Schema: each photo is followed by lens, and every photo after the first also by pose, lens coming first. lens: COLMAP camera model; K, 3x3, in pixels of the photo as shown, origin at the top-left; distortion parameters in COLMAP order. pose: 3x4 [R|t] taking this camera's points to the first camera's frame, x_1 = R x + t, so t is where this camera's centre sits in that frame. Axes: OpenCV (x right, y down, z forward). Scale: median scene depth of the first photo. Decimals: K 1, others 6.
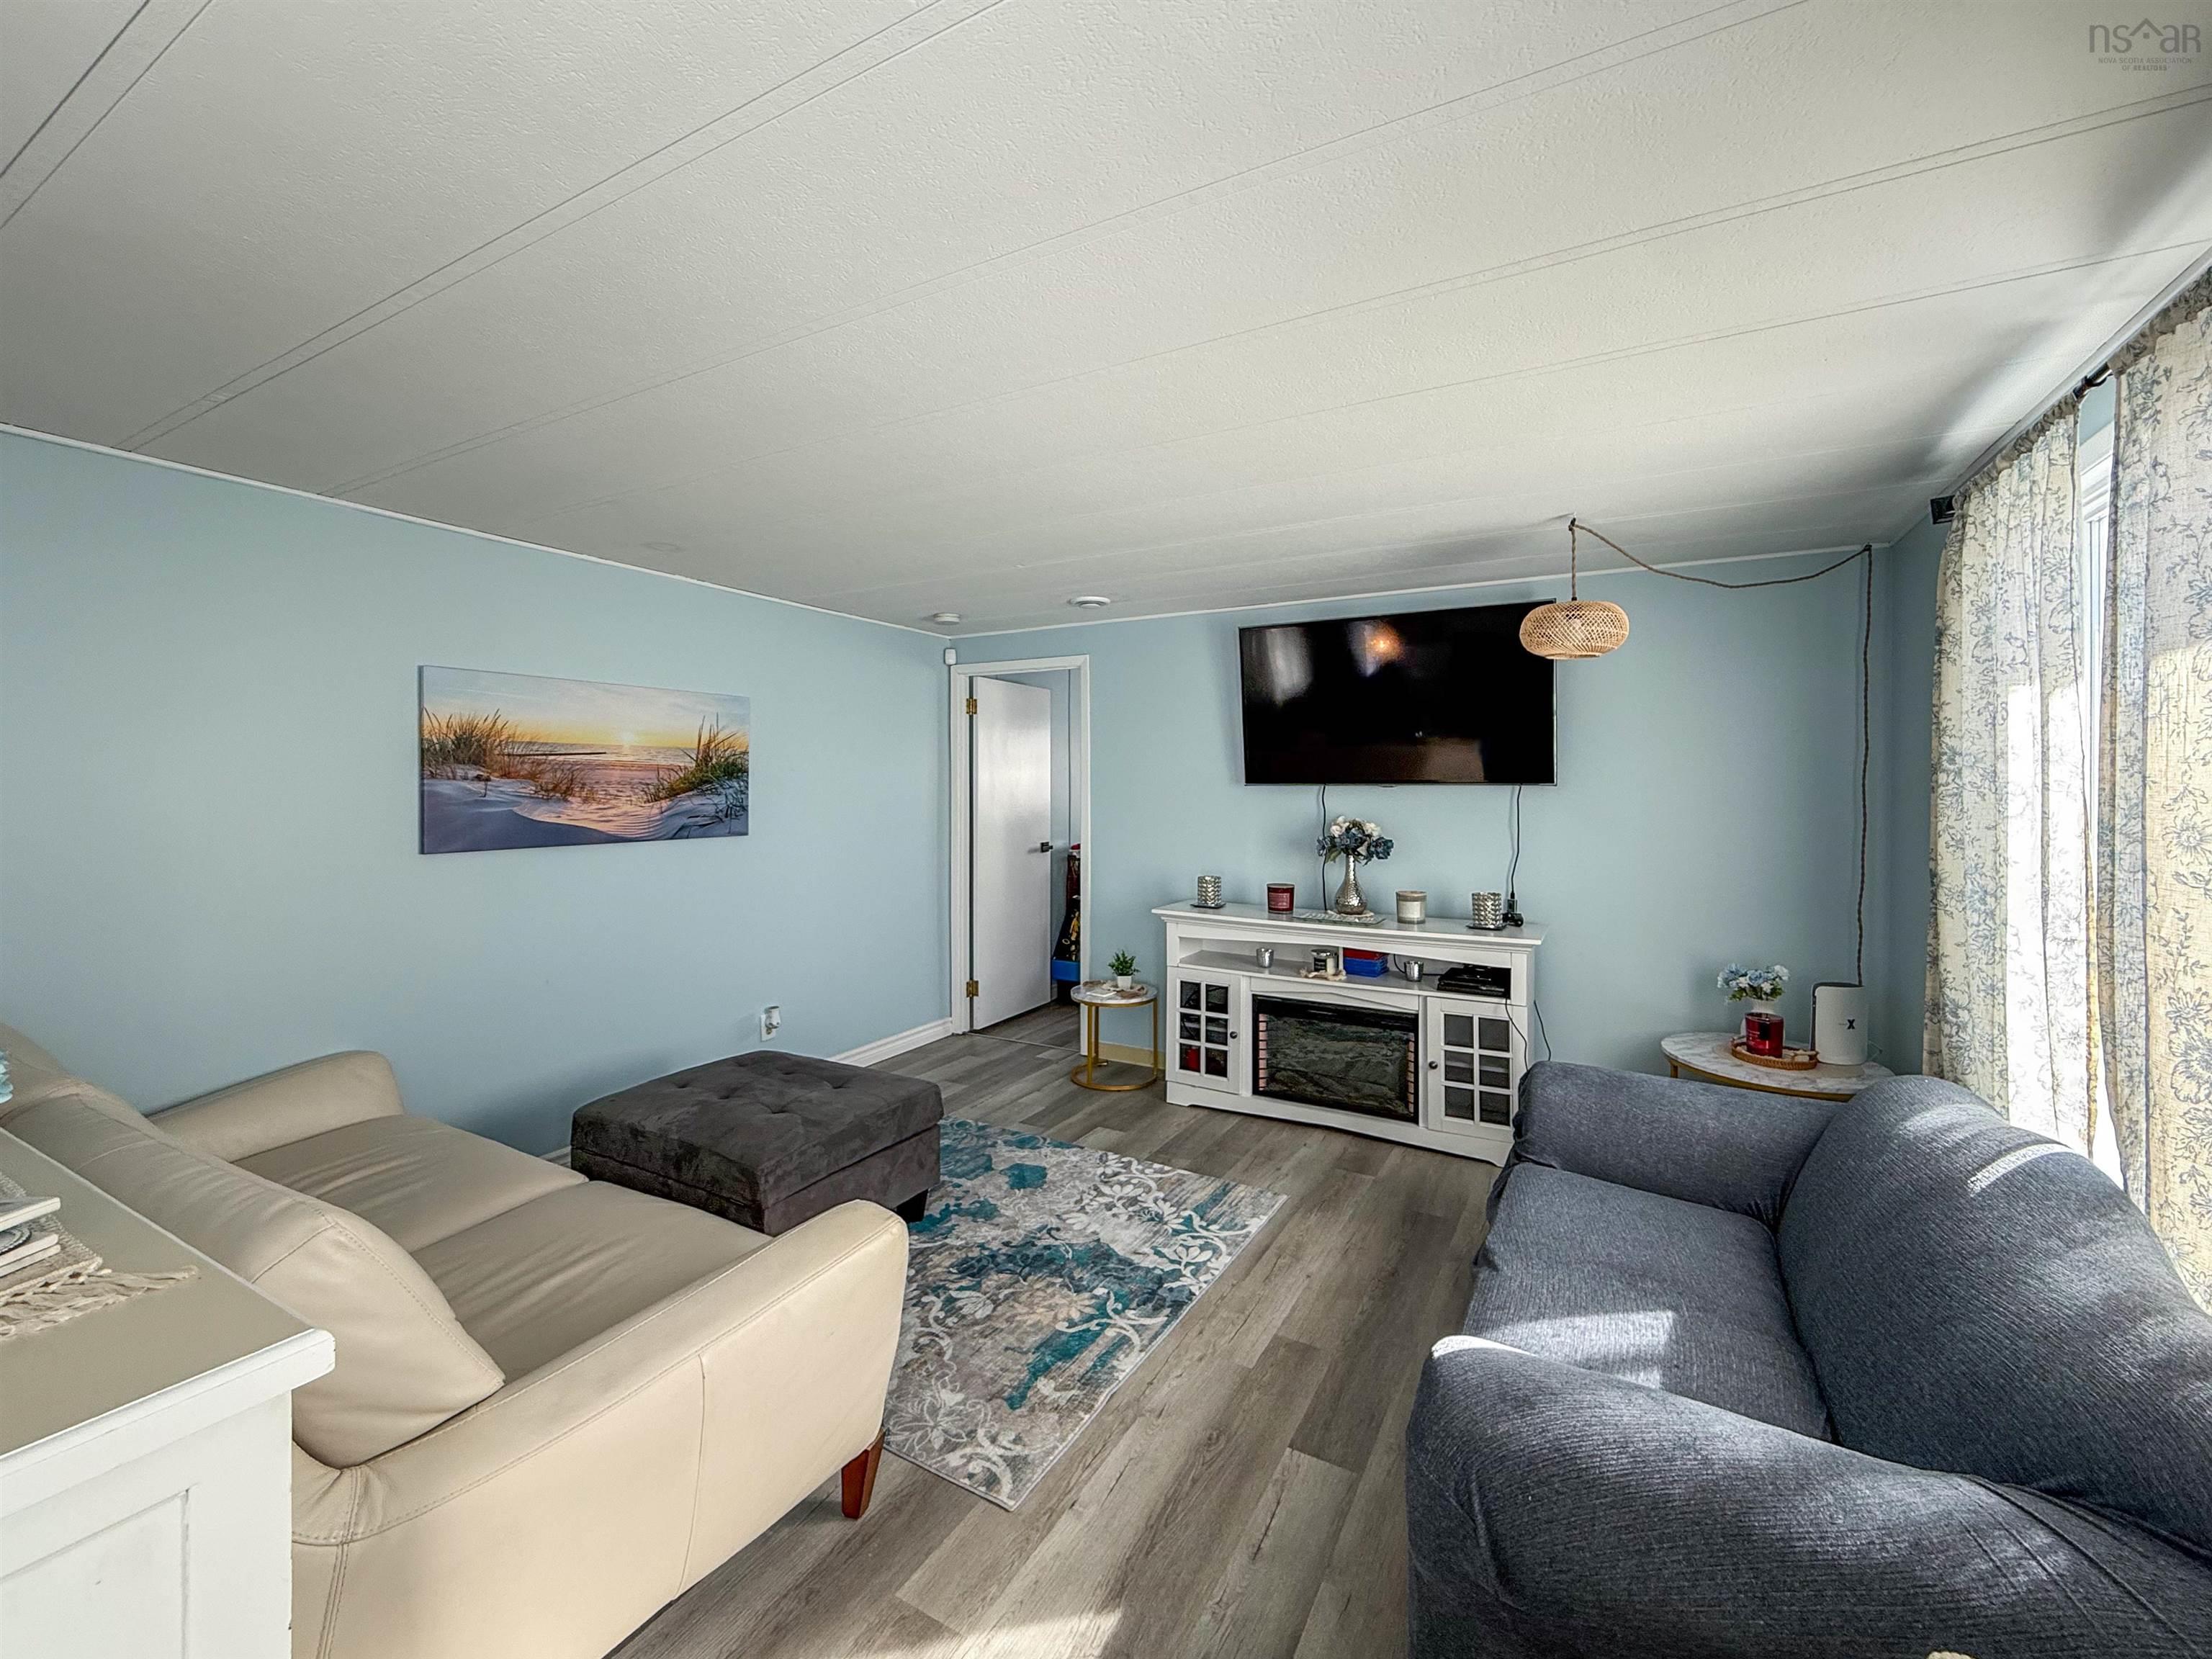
lens RADIAL K [[883.9, 0, 1118.8], [0, 883.9, 798.7], [0, 0, 1]] dist [-0.001004, -0.000337]
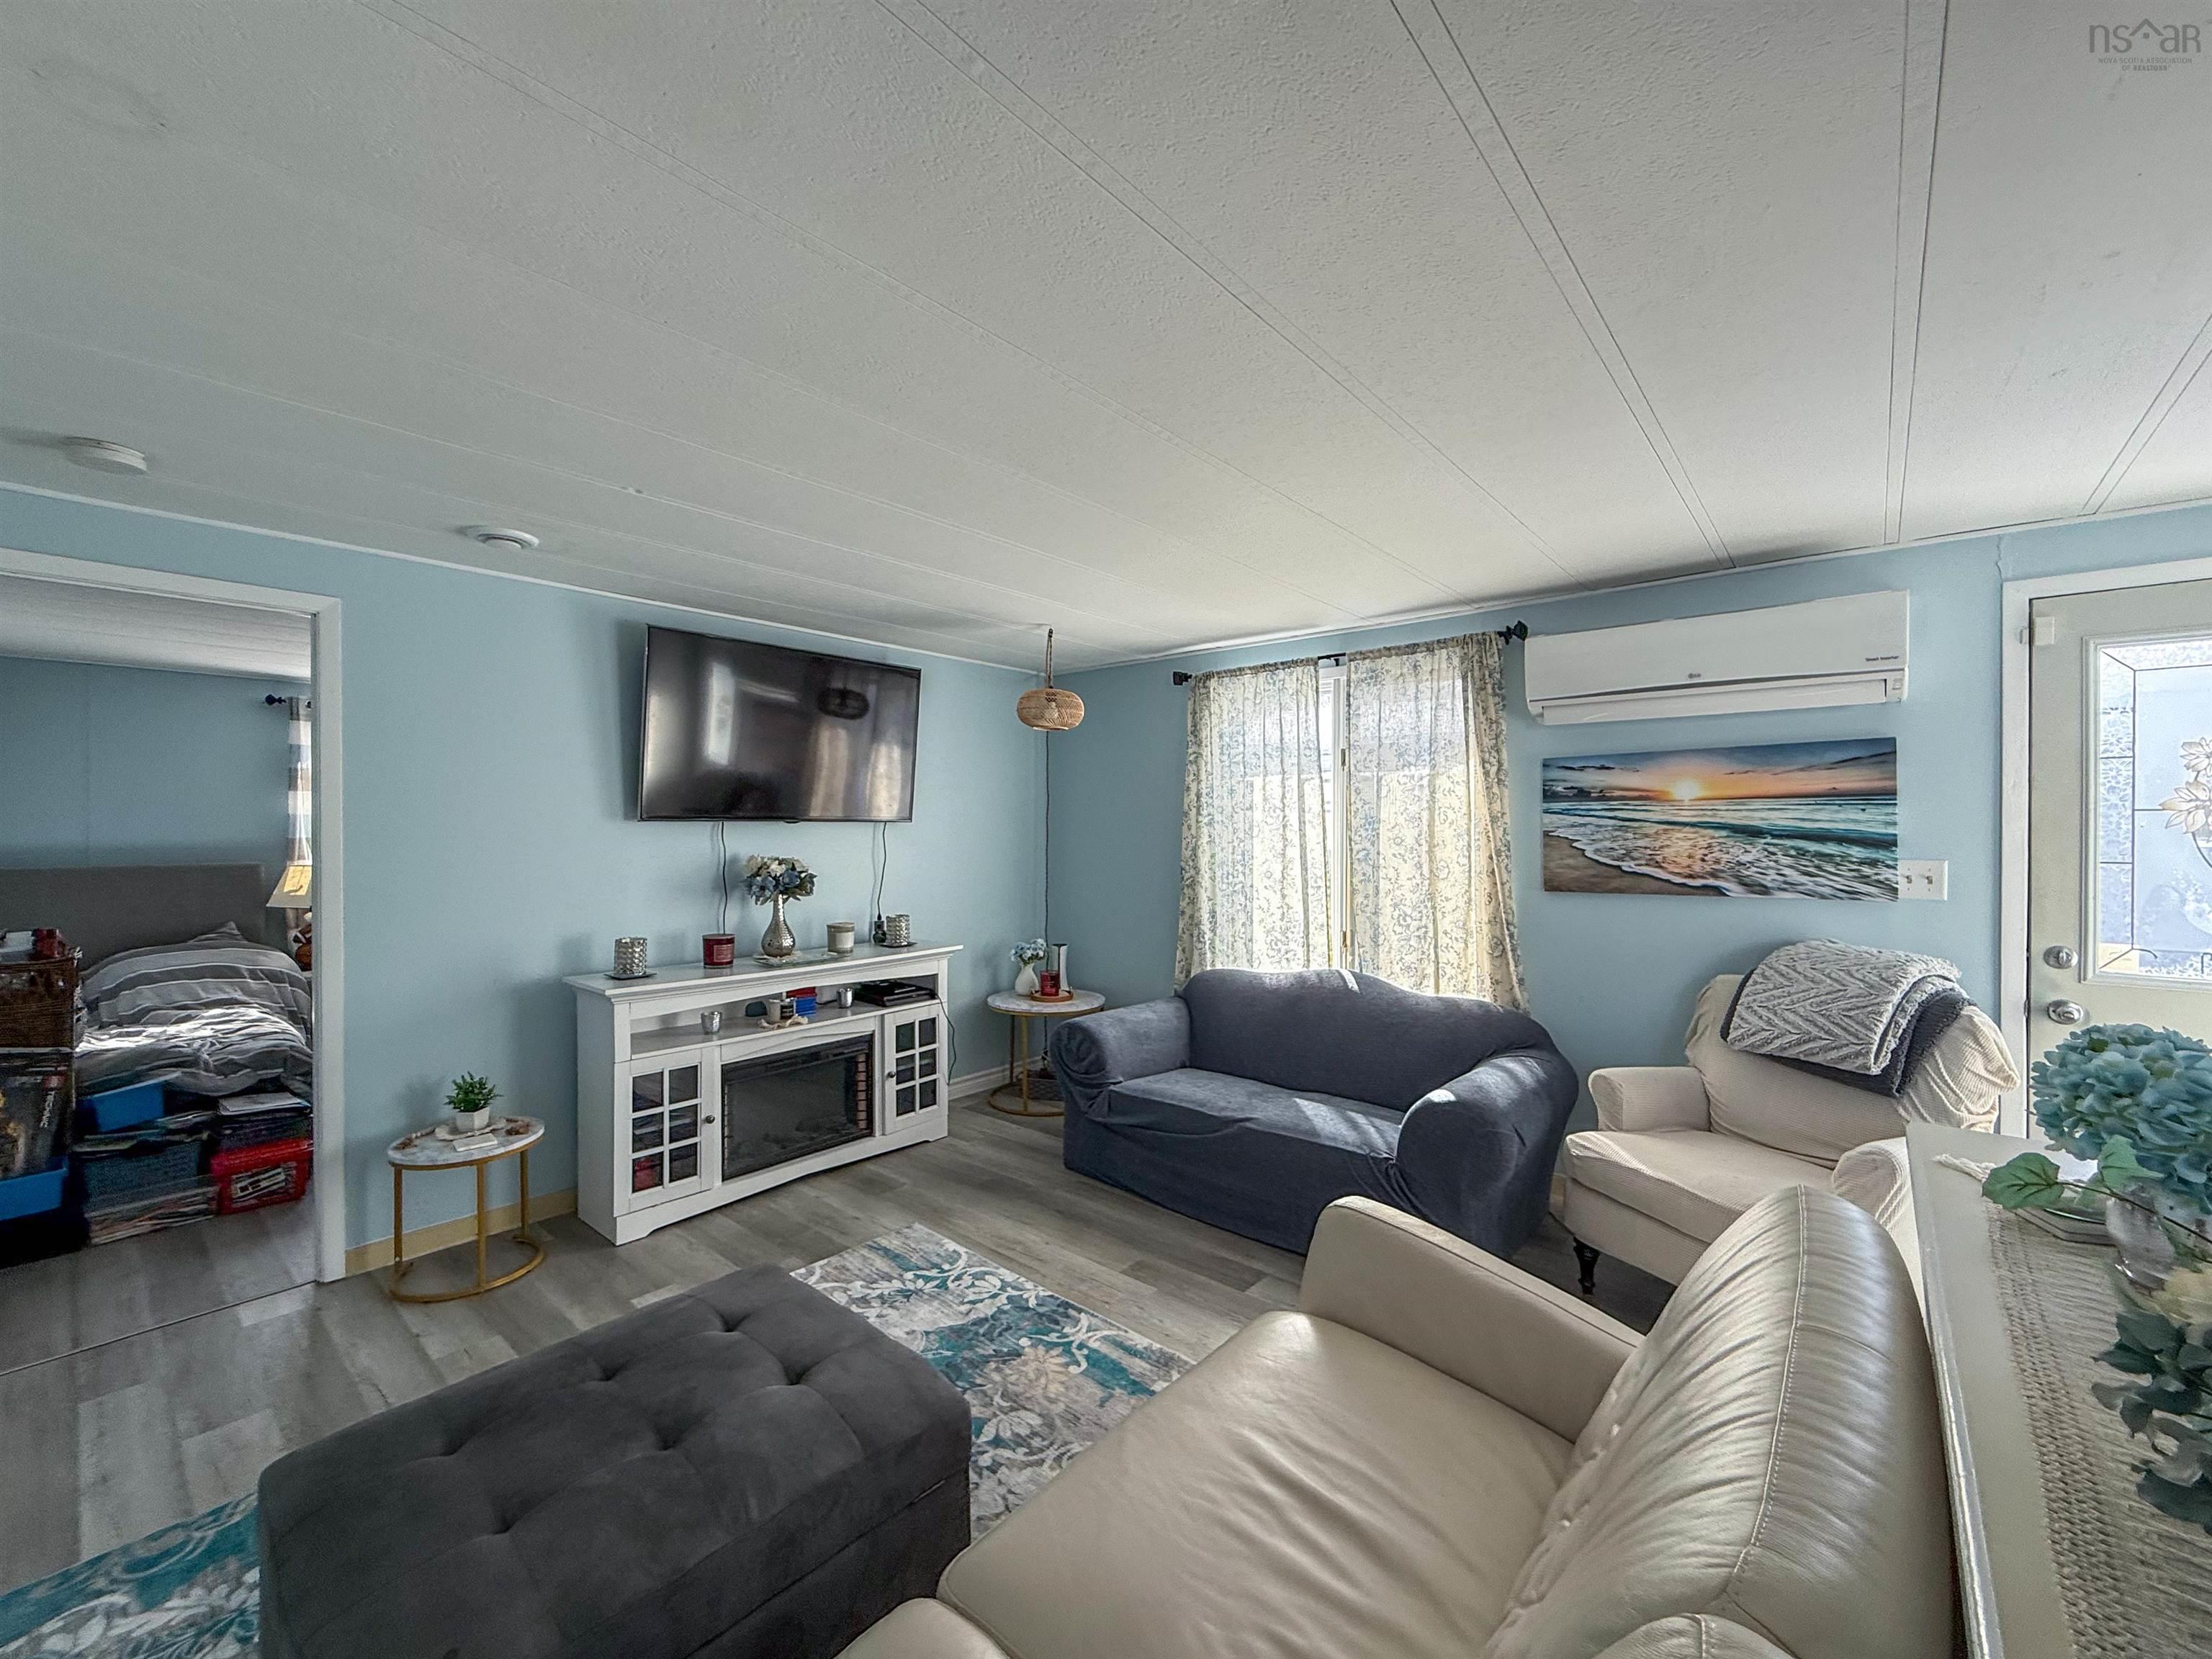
lens RADIAL K [[904.7, 0, 1103.4], [0, 904.7, 836.4], [0, 0, 1]] dist [-0.001057, -0.000379]
pose [[0.209195, -0.016339, 0.977737, -0.700513], [0.011473, 0.999833, 0.014253, -0.009801], [-0.977807, 0.008236, 0.209347, 0.507389]]
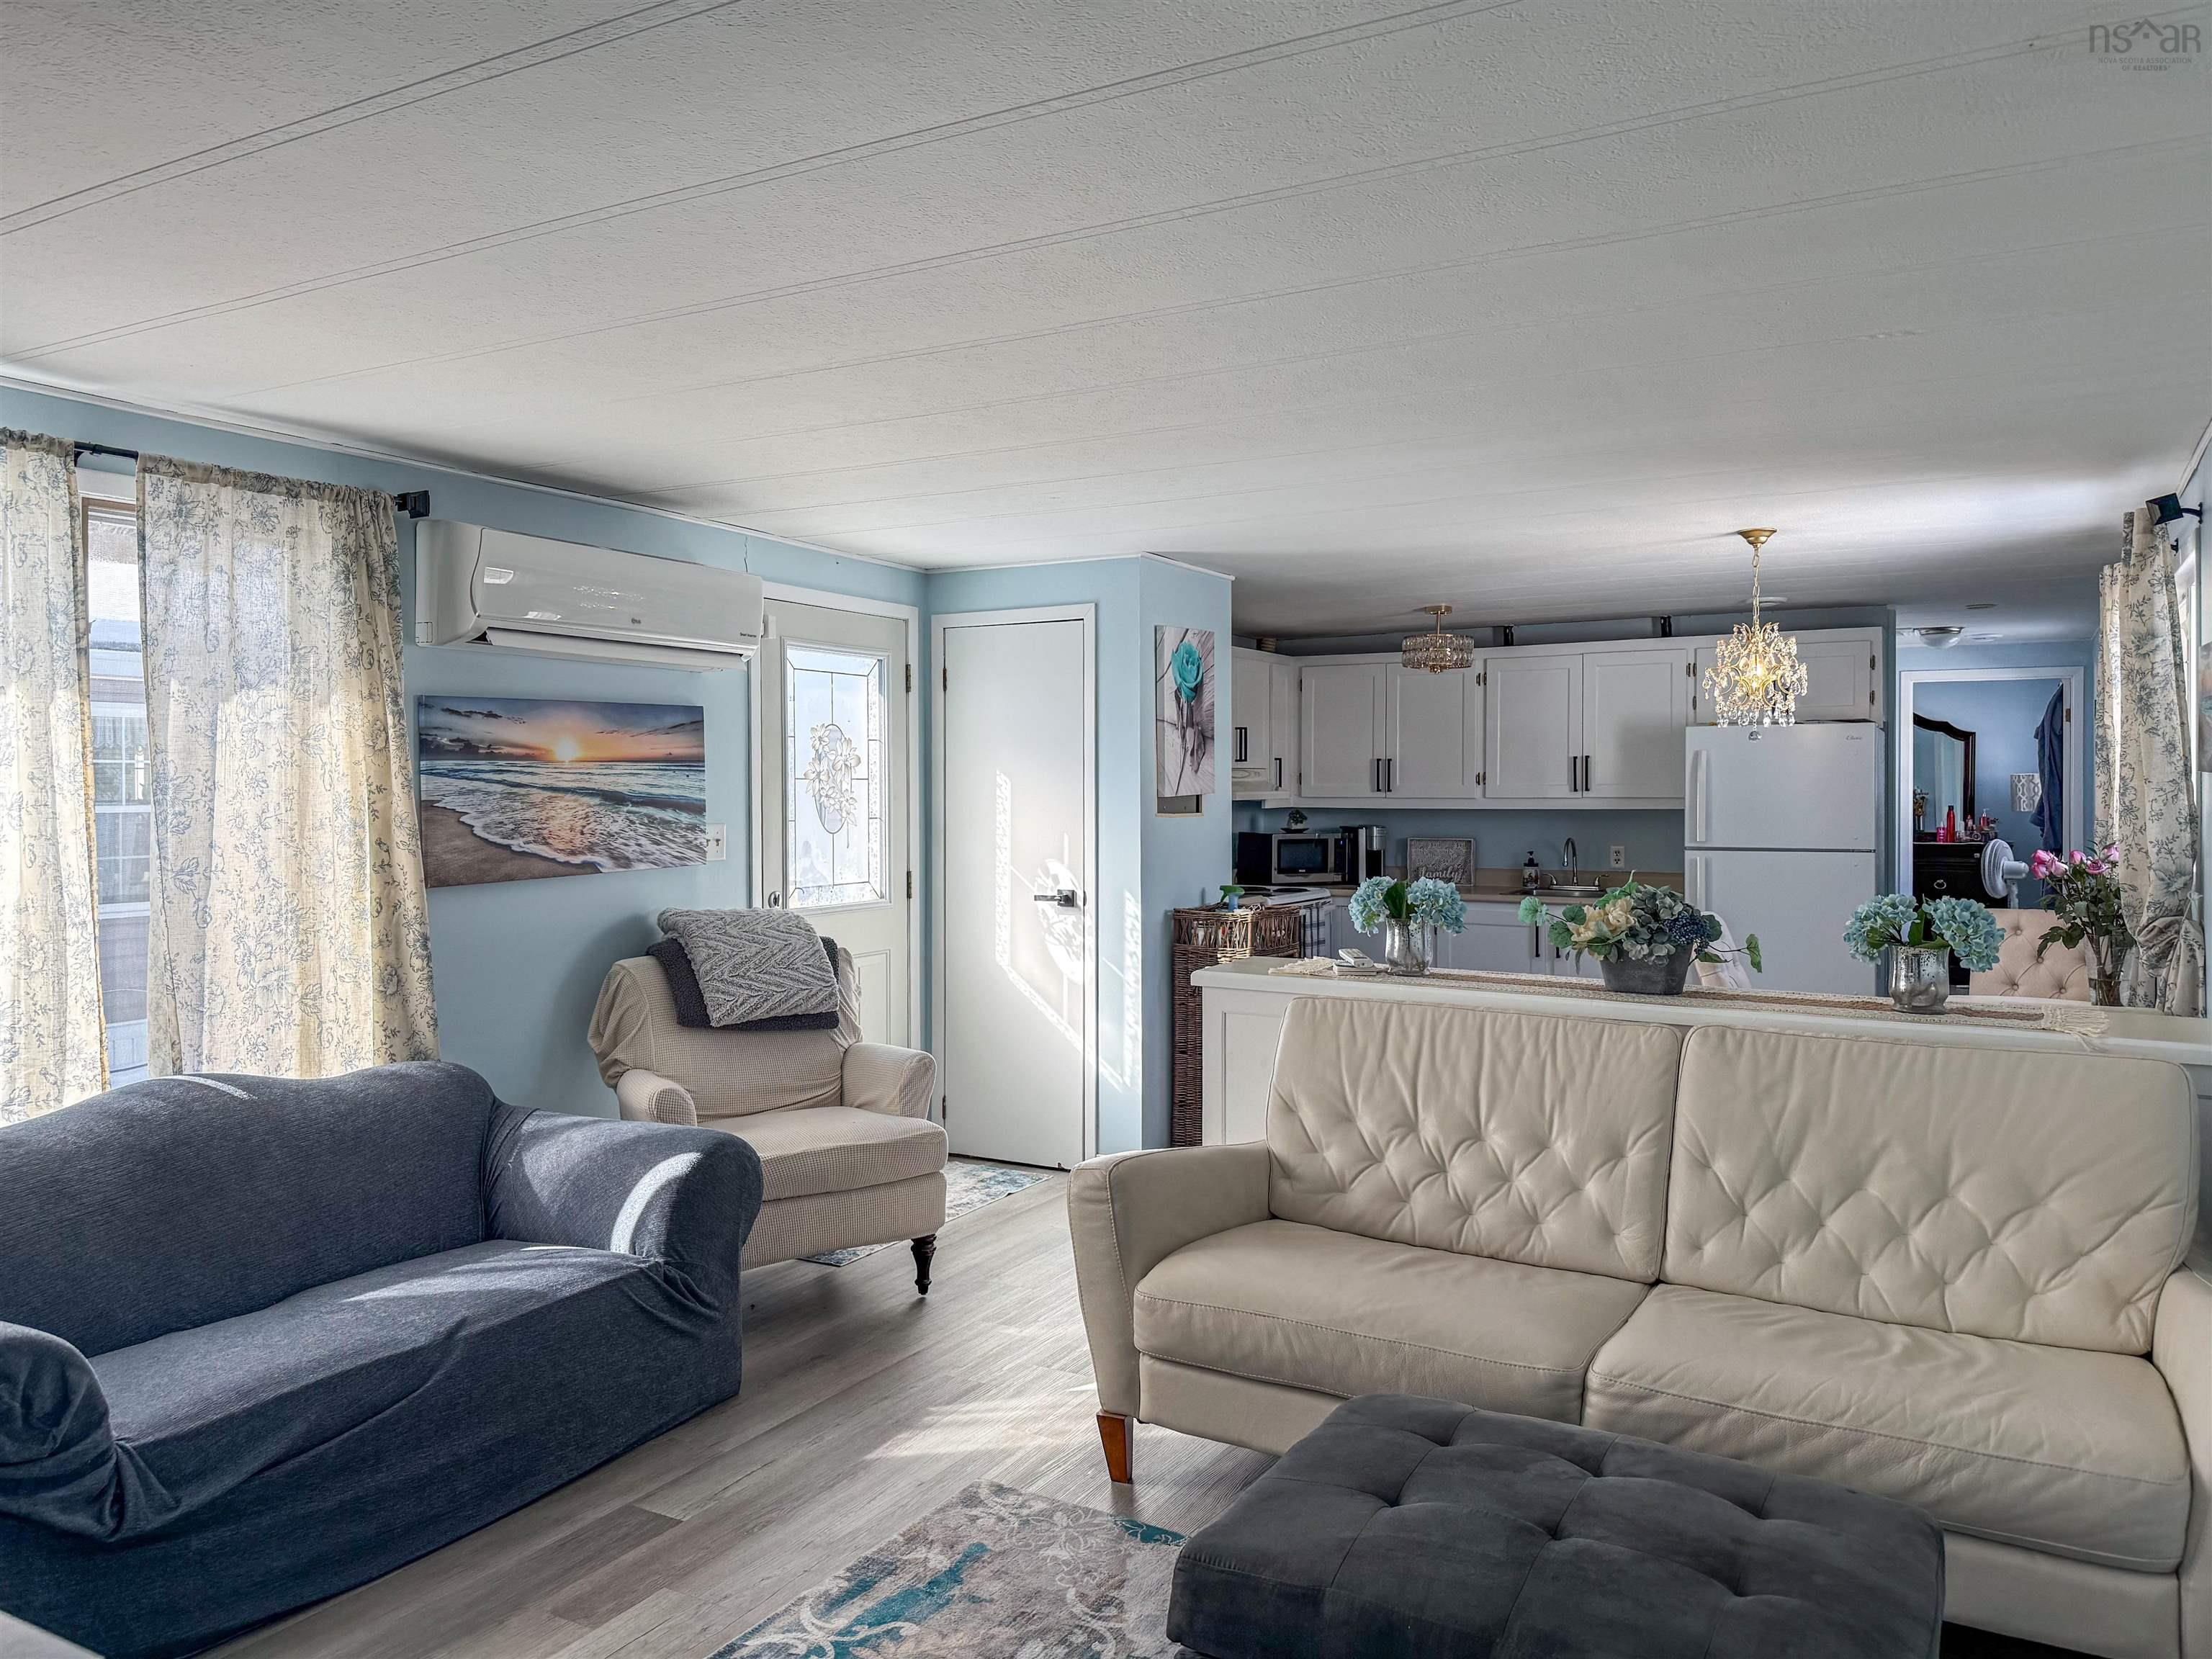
lens RADIAL K [[1557.8, 0, 1106.0], [0, 1557.8, 829.5], [0, 0, 1]] dist [-0.028119, -0.000240]
pose [[-0.999716, -0.017376, 0.016336, -0.147776], [-0.016606, 0.998797, 0.046144, -0.037526], [-0.017118, 0.045860, -0.998801, 1.431705]]
